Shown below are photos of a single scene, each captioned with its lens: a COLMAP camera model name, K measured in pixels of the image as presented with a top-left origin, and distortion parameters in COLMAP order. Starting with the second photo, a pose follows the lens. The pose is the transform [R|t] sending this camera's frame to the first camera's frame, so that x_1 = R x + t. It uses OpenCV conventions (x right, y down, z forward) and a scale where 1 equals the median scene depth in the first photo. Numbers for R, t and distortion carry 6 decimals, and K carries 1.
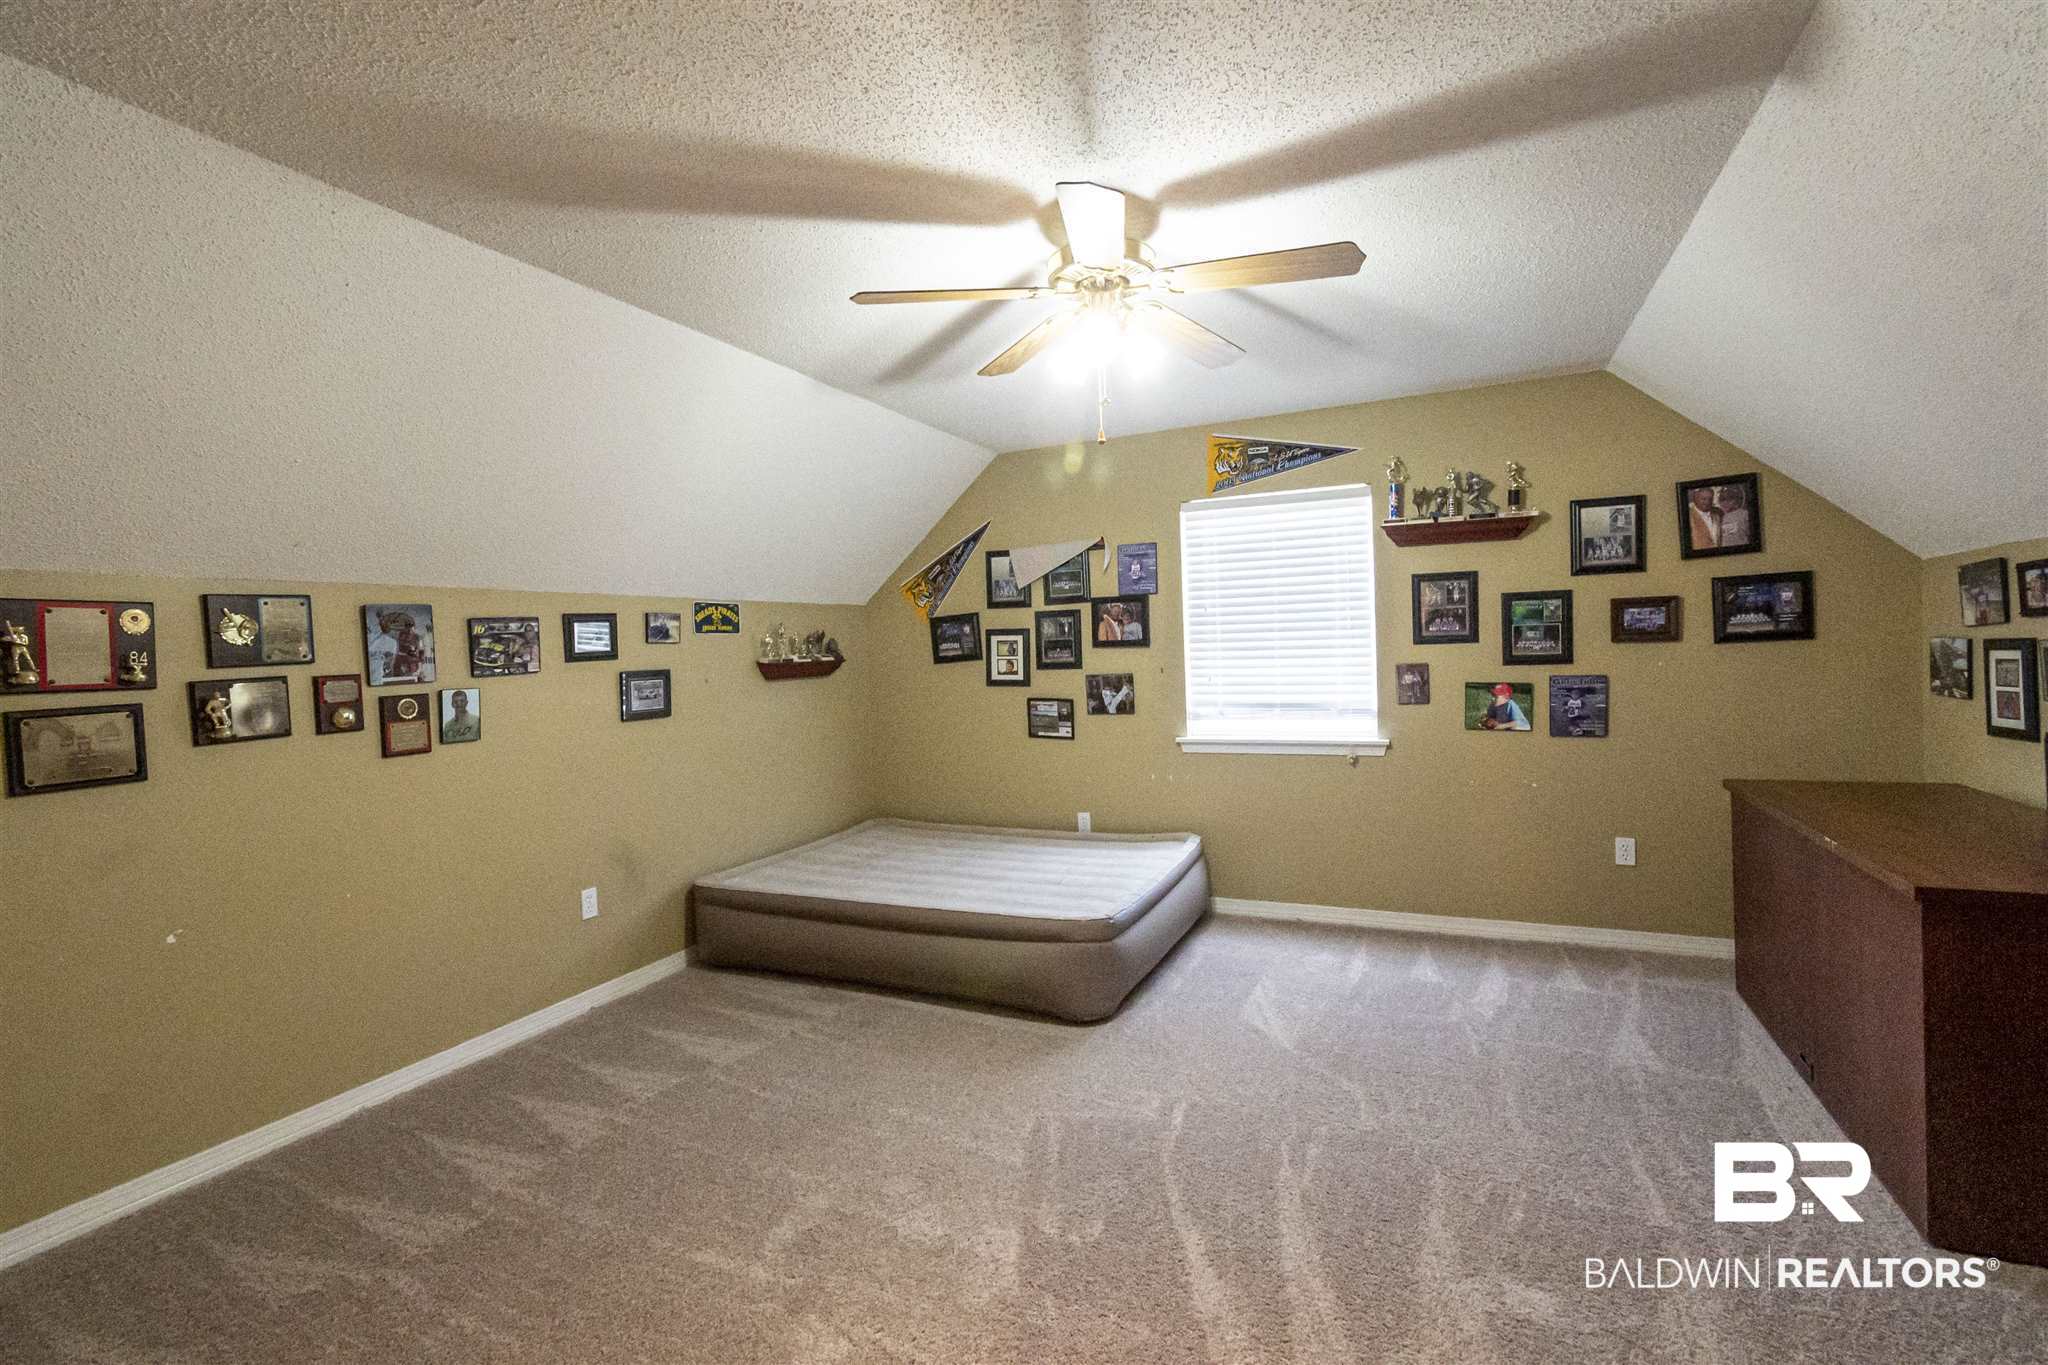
lens RADIAL K [[910.9, 0, 1026.9], [0, 910.9, 675.2], [0, 0, 1]] dist [0.007137, -0.000863]
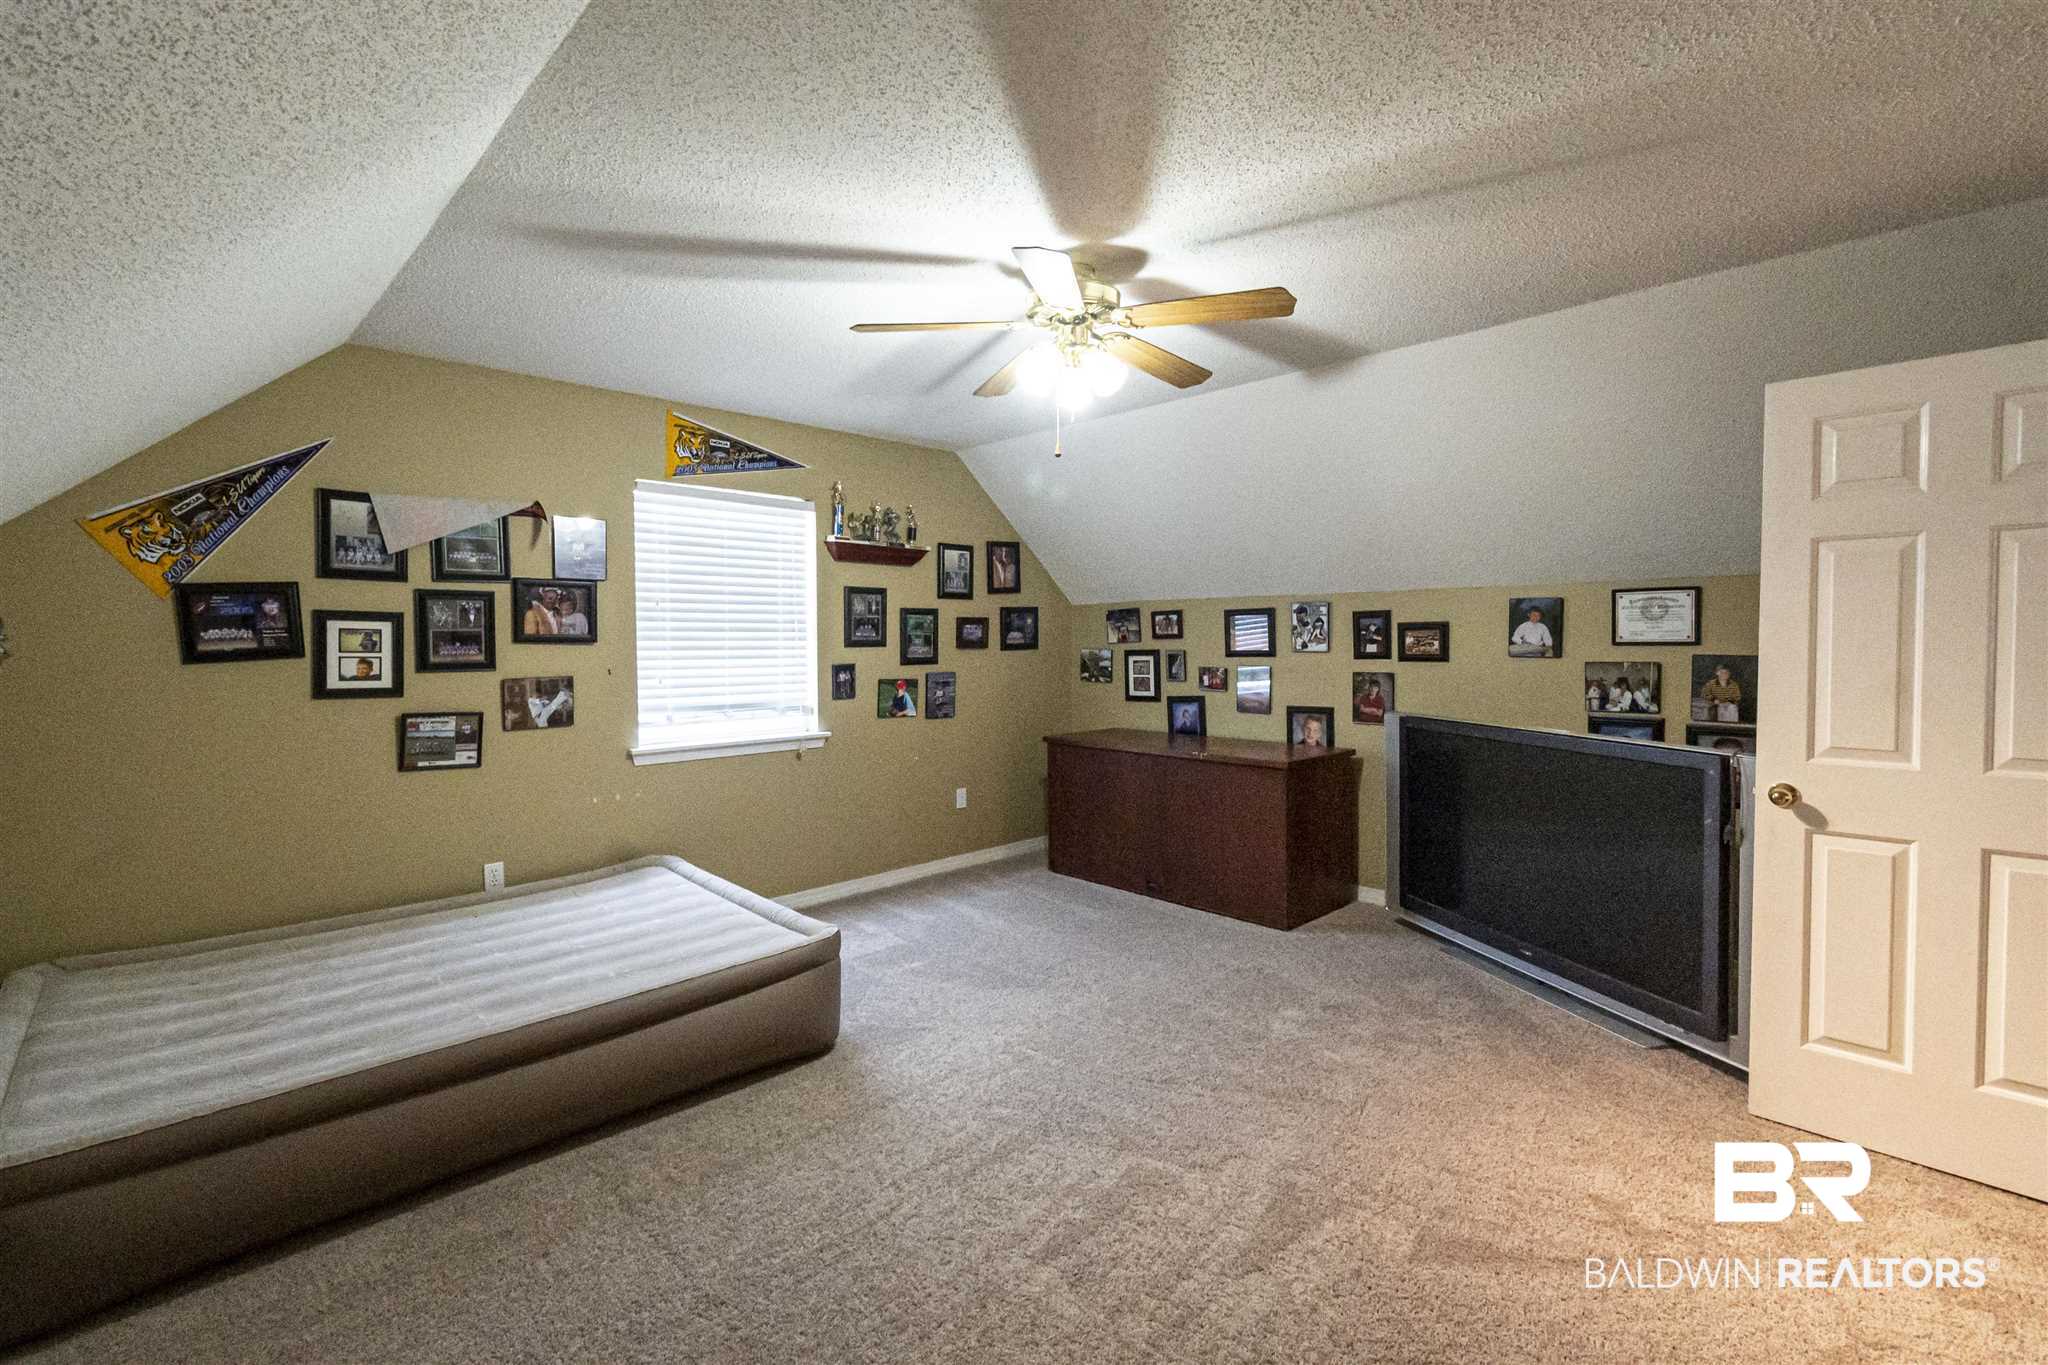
lens RADIAL K [[910.9, 0, 1026.7], [0, 910.9, 671.6], [0, 0, 1]] dist [0.007137, -0.000863]
pose [[0.353744, -0.001281, 0.935341, -0.544477], [0.022051, 0.999733, -0.006970, 0.009526], [-0.935082, 0.023091, 0.353677, 0.363278]]
